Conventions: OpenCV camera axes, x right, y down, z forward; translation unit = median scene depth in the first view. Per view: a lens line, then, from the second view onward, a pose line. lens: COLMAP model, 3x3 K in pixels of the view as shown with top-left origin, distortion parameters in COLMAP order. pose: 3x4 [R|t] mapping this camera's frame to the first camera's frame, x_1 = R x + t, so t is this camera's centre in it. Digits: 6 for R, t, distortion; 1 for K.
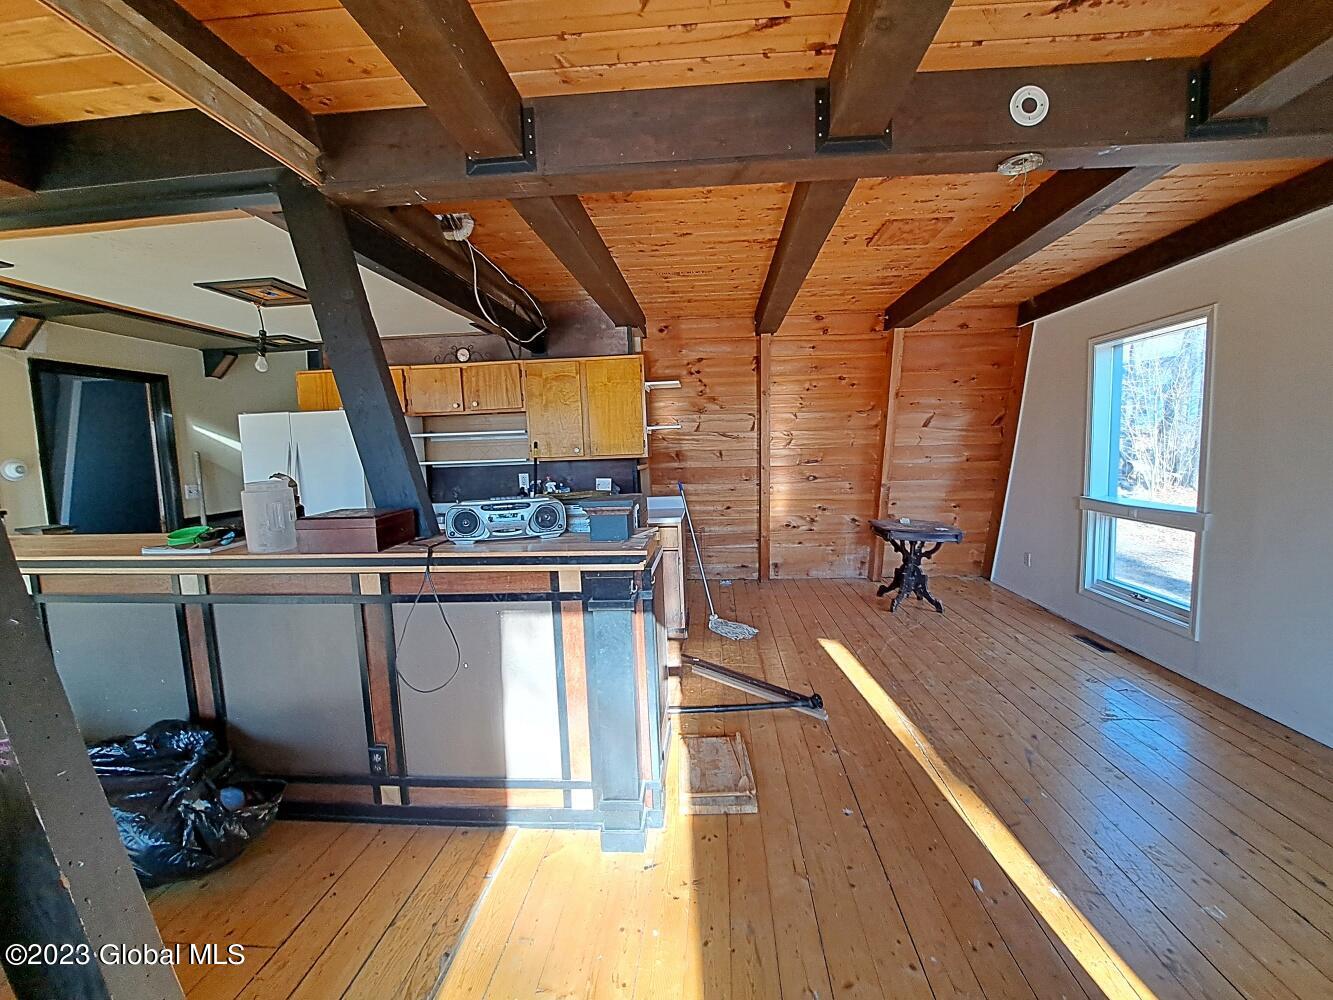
lens RADIAL K [[526.5, 0, 678.9], [0, 526.5, 491.8], [0, 0, 1]] dist [-0.018813, -0.000267]
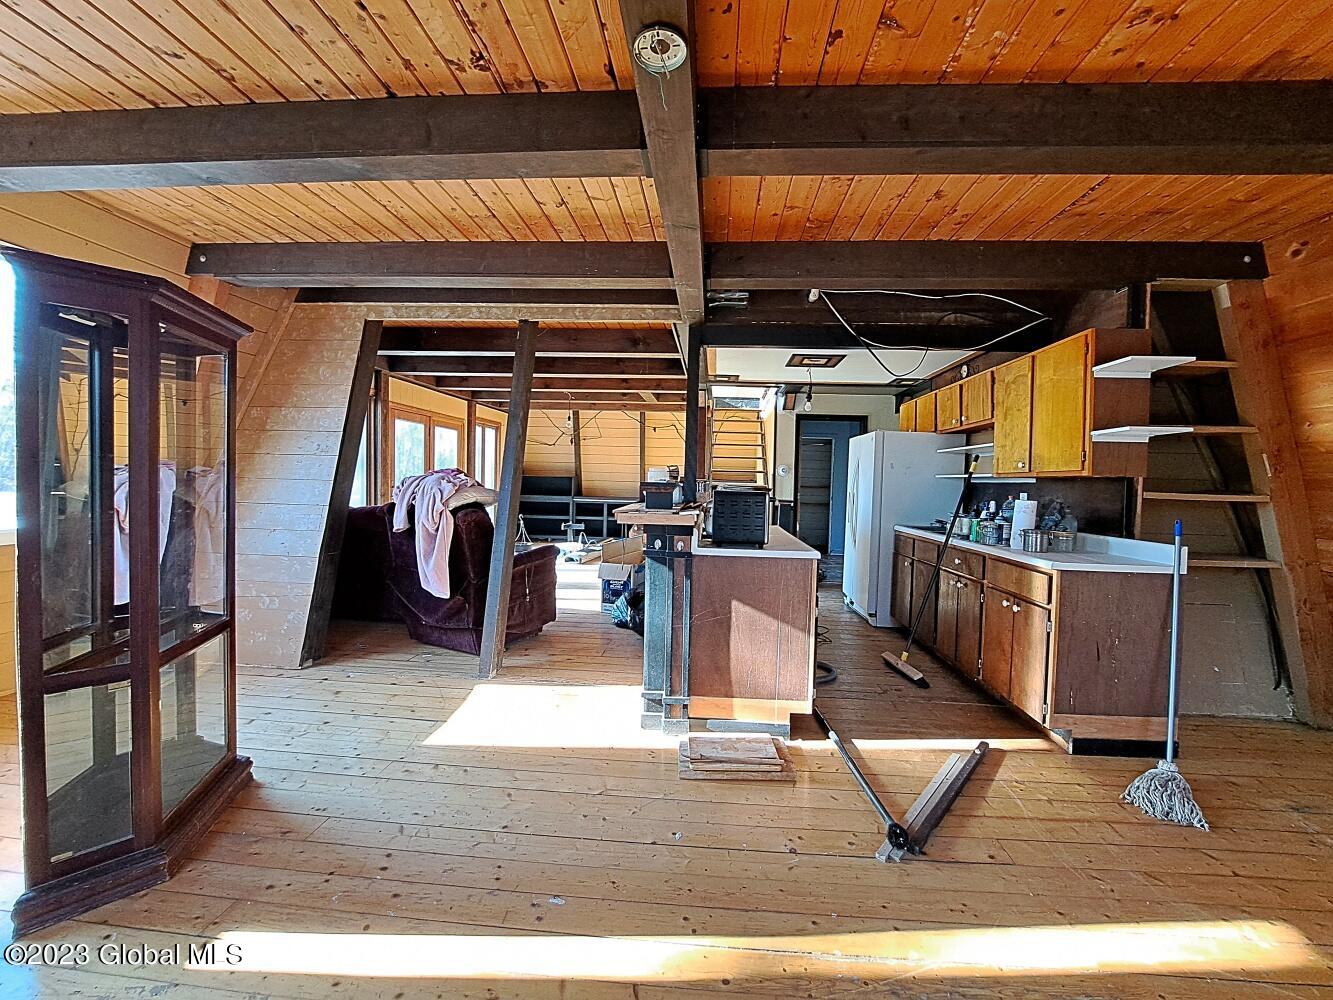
lens RADIAL K [[526.5, 0, 683.8], [0, 526.5, 488.8], [0, 0, 1]] dist [-0.018813, -0.000267]
pose [[0.003030, 0.049783, -0.998755, 0.622844], [-0.111103, 0.992593, 0.049138, -0.022971], [0.993804, 0.110816, 0.008539, 0.478063]]
